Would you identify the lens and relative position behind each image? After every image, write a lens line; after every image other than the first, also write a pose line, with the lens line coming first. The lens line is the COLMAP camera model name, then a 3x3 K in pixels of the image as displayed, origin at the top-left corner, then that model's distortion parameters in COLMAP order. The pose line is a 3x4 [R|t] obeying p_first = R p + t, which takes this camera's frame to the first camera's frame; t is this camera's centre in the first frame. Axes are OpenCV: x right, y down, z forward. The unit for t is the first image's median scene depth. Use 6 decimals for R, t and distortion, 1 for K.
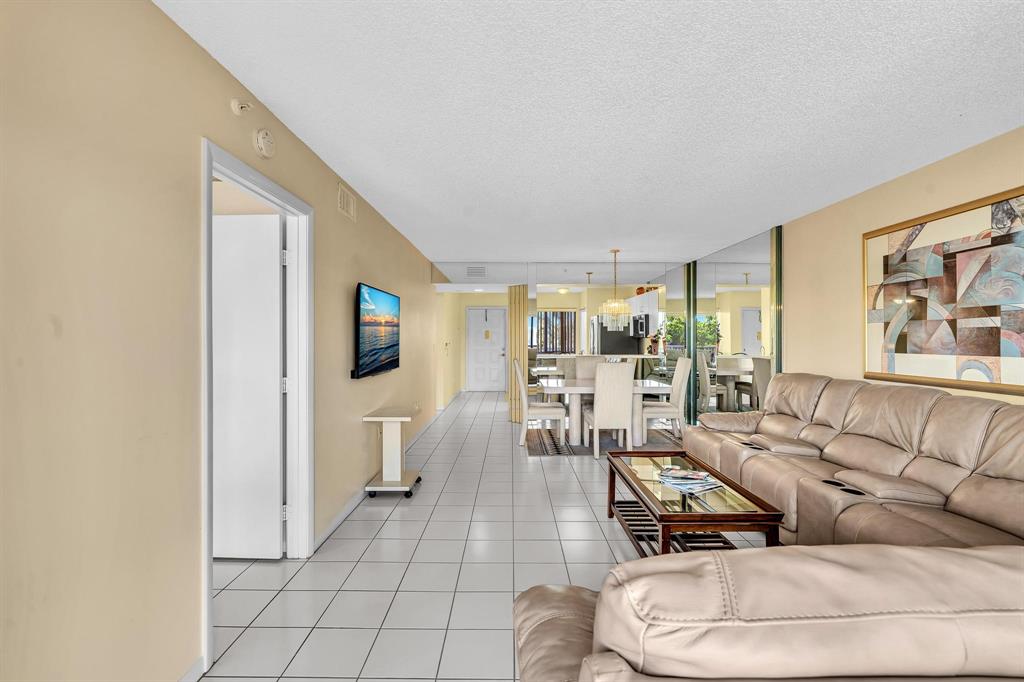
lens RADIAL K [[460.7, 0, 509.6], [0, 460.7, 336.7], [0, 0, 1]] dist [-0.003159, 0.000898]
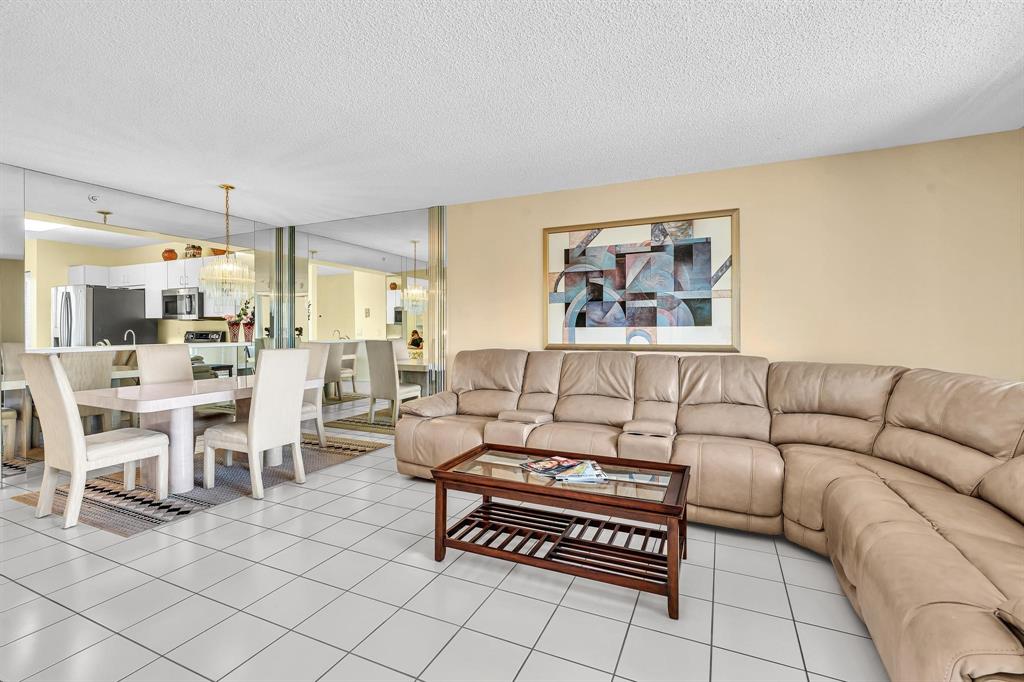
lens RADIAL K [[464.6, 0, 507.8], [0, 464.6, 329.7], [0, 0, 1]] dist [-0.002883, 0.001187]
pose [[0.422042, -0.001080, 0.906576, -0.402810], [0.000439, 0.999999, 0.000987, 0.041059], [-0.906576, -0.000018, 0.422042, 0.637175]]
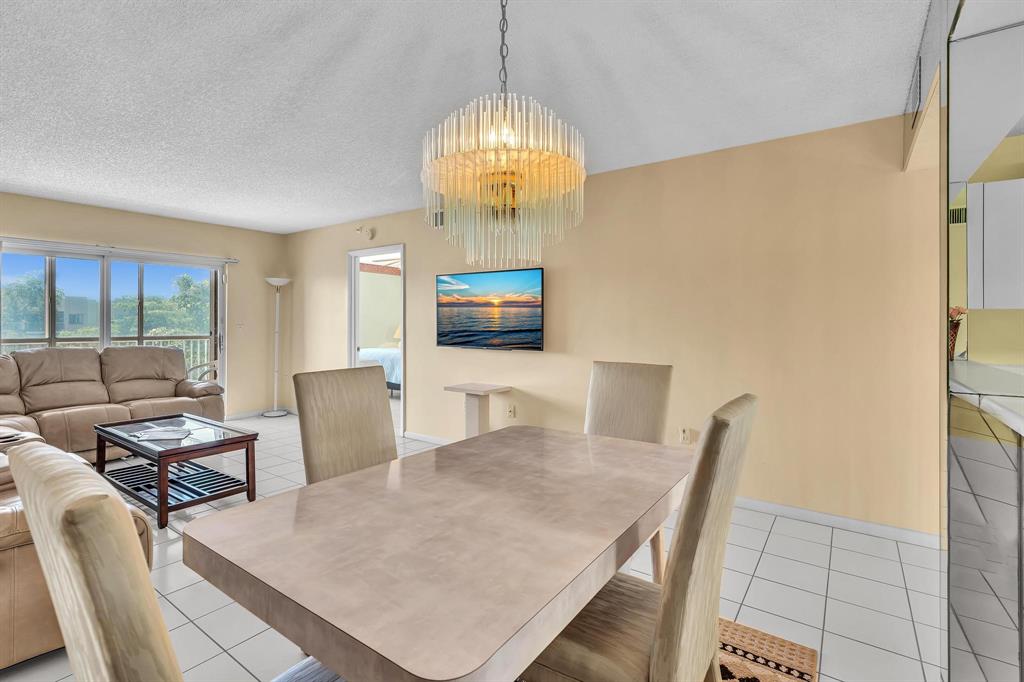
lens RADIAL K [[470.4, 0, 510.5], [0, 470.4, 341.7], [0, 0, 1]] dist [-0.003599, -0.000442]
pose [[-0.574339, 0.030912, -0.818034, 0.729315], [-0.005187, 0.999129, 0.041397, 0.022550], [0.818601, 0.028019, -0.573679, 2.093819]]
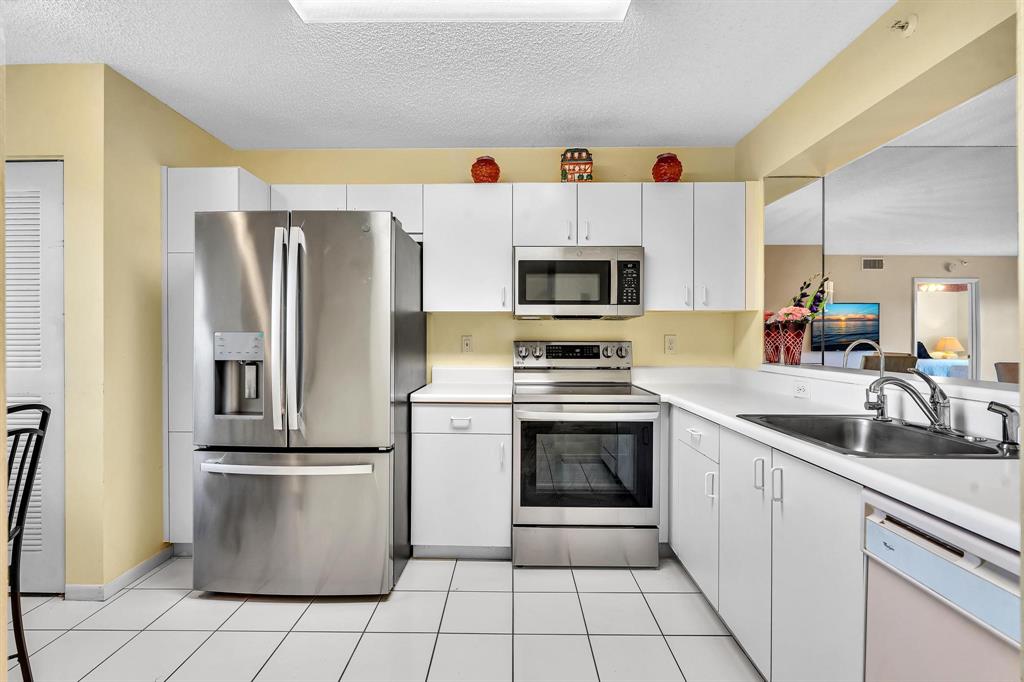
lens RADIAL K [[460.7, 0, 509.6], [0, 460.7, 336.7], [0, 0, 1]] dist [-0.003159, 0.000898]
pose [[0.005241, 0.001109, 0.999986, -0.095304], [-0.000625, 0.999999, -0.001105, 0.040785], [-0.999986, -0.000620, 0.005241, 2.751700]]
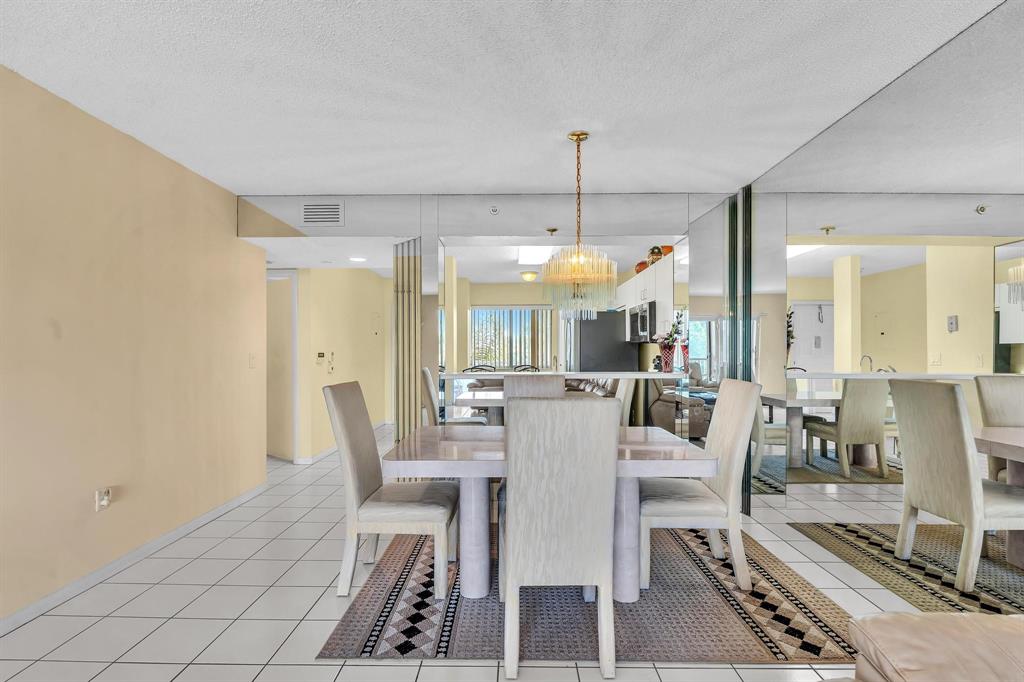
lens RADIAL K [[470.4, 0, 510.5], [0, 470.4, 341.7], [0, 0, 1]] dist [-0.003599, -0.000442]
pose [[0.999950, 0.001645, -0.009867, 0.315544], [-0.001853, 0.999776, -0.021071, 0.035314], [0.009830, 0.021088, 0.999729, 1.026975]]
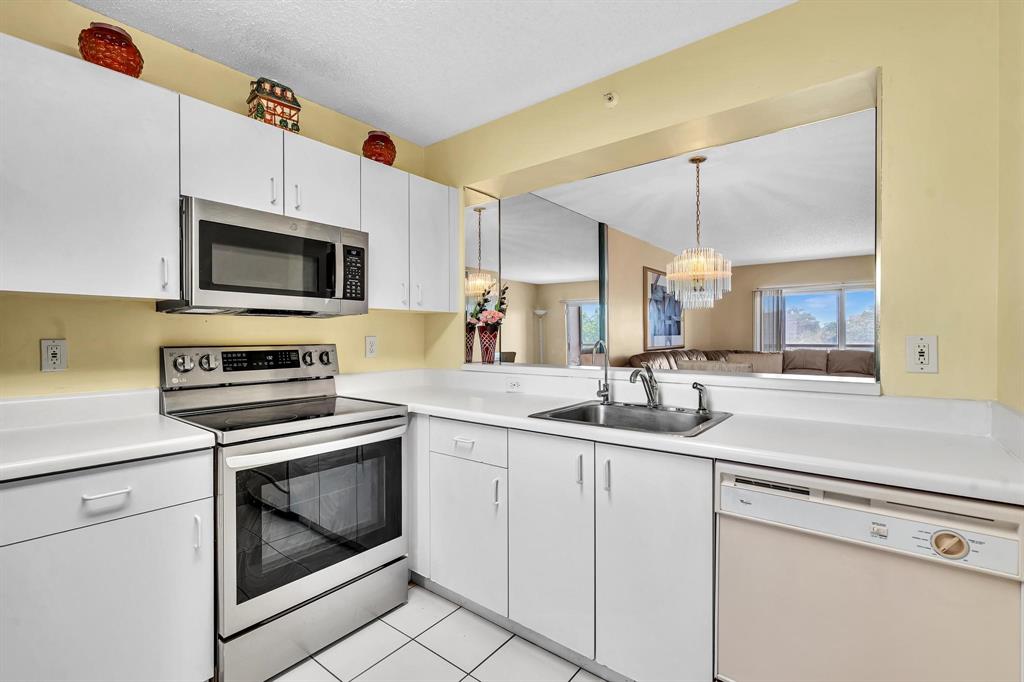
lens RADIAL K [[458.4, 0, 508.8], [0, 458.4, 339.5], [0, 0, 1]] dist [-0.004923, 0.000946]
pose [[-0.788083, 0.000080, 0.615569, 0.134298], [0.004771, 0.999971, 0.005977, 0.037773], [-0.615551, 0.007647, -0.788060, 2.934428]]
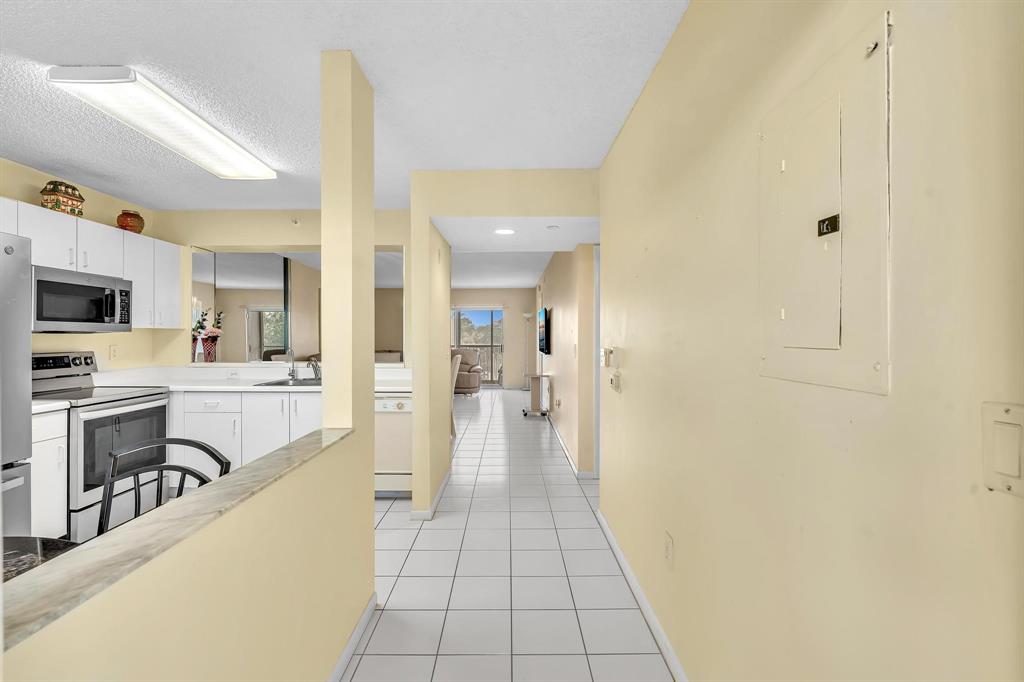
lens RADIAL K [[460.7, 0, 509.6], [0, 460.7, 336.7], [0, 0, 1]] dist [-0.003159, 0.000898]
pose [[-0.999996, -0.000729, -0.002831, -0.175885], [-0.000735, 0.999997, 0.002149, 0.010179], [0.002829, 0.002151, -0.999994, 3.628768]]
